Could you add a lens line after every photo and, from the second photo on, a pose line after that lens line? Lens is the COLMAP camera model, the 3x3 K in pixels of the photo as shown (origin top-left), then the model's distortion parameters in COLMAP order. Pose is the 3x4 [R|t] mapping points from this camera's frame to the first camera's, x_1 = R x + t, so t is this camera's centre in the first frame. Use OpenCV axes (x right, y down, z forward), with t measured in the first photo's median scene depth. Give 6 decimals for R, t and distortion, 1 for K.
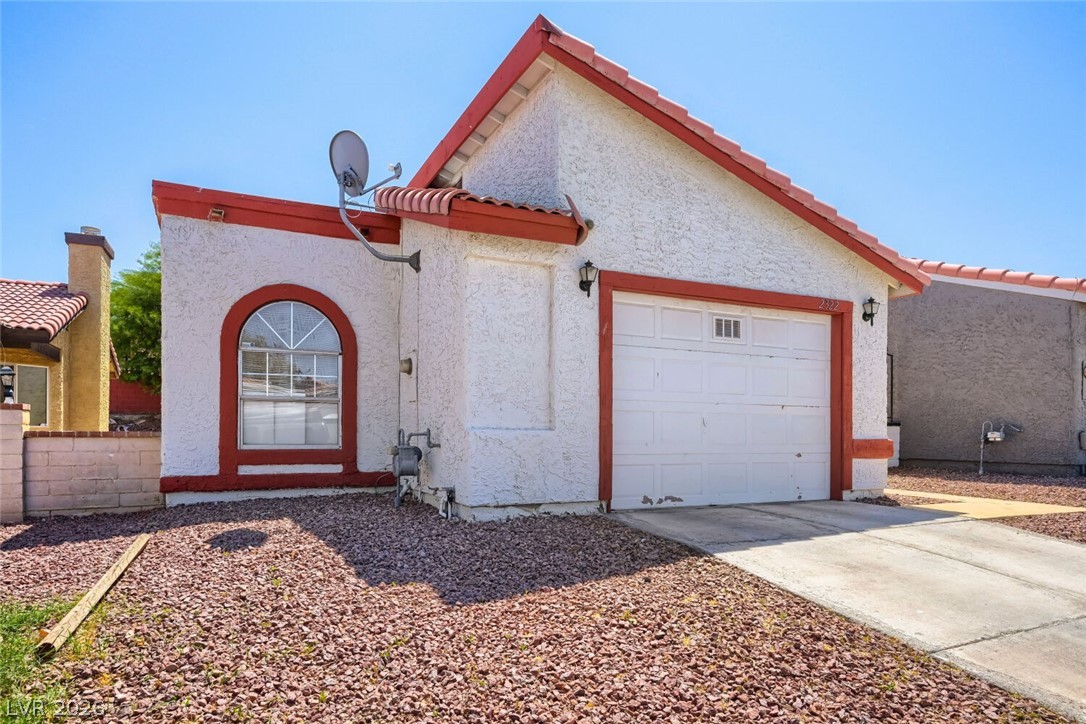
lens RADIAL K [[663.4, 0, 542.4], [0, 663.4, 439.9], [0, 0, 1]] dist [-0.003668, -0.000619]
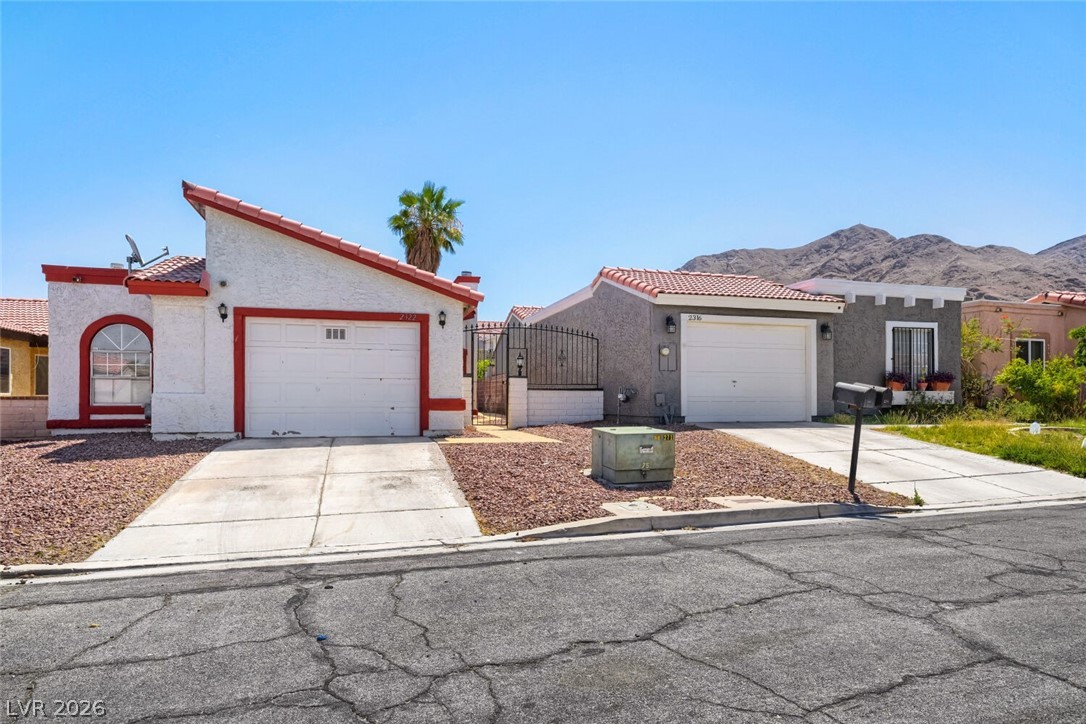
lens RADIAL K [[627.0, 0, 543.5], [0, 627.0, 403.1], [0, 0, 1]] dist [-0.001944, -0.000760]
pose [[0.985690, -0.004748, -0.168501, 1.112624], [0.003464, 0.999963, -0.007914, 0.025816], [0.168532, 0.007217, 0.985670, -0.519880]]
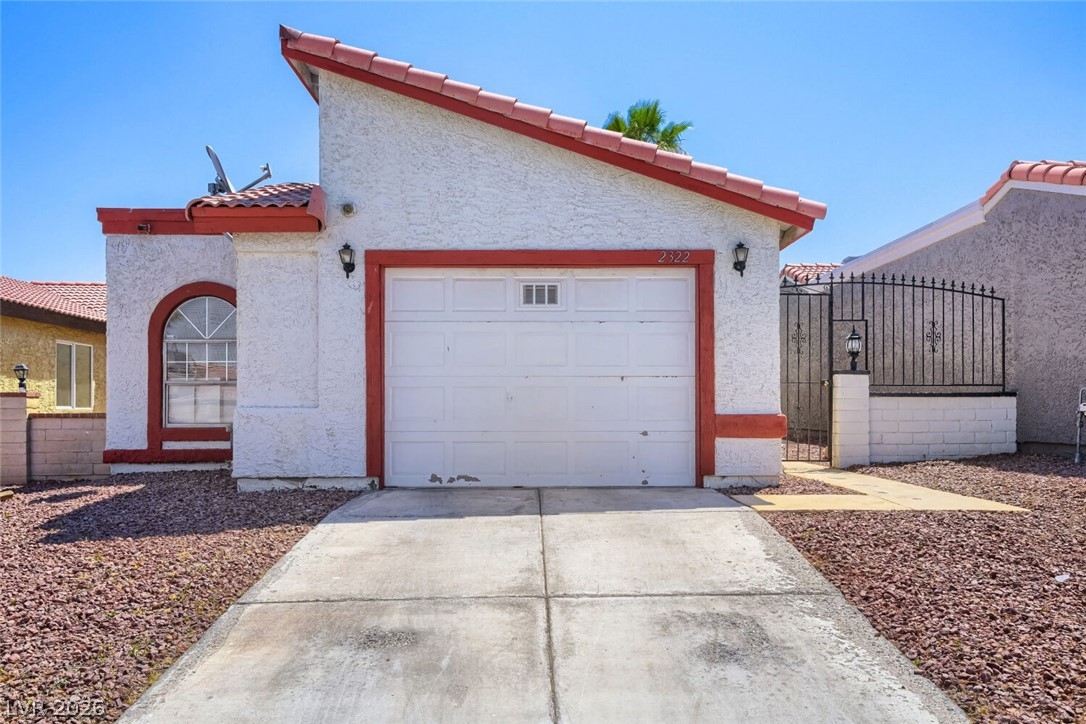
lens RADIAL K [[813.1, 0, 556.6], [0, 813.1, 411.5], [0, 0, 1]] dist [-0.006347, -0.000992]
pose [[0.911094, -0.010010, -0.412077, 0.783607], [0.004734, 0.999893, -0.013823, 0.009423], [0.412171, 0.010643, 0.911044, -0.013571]]
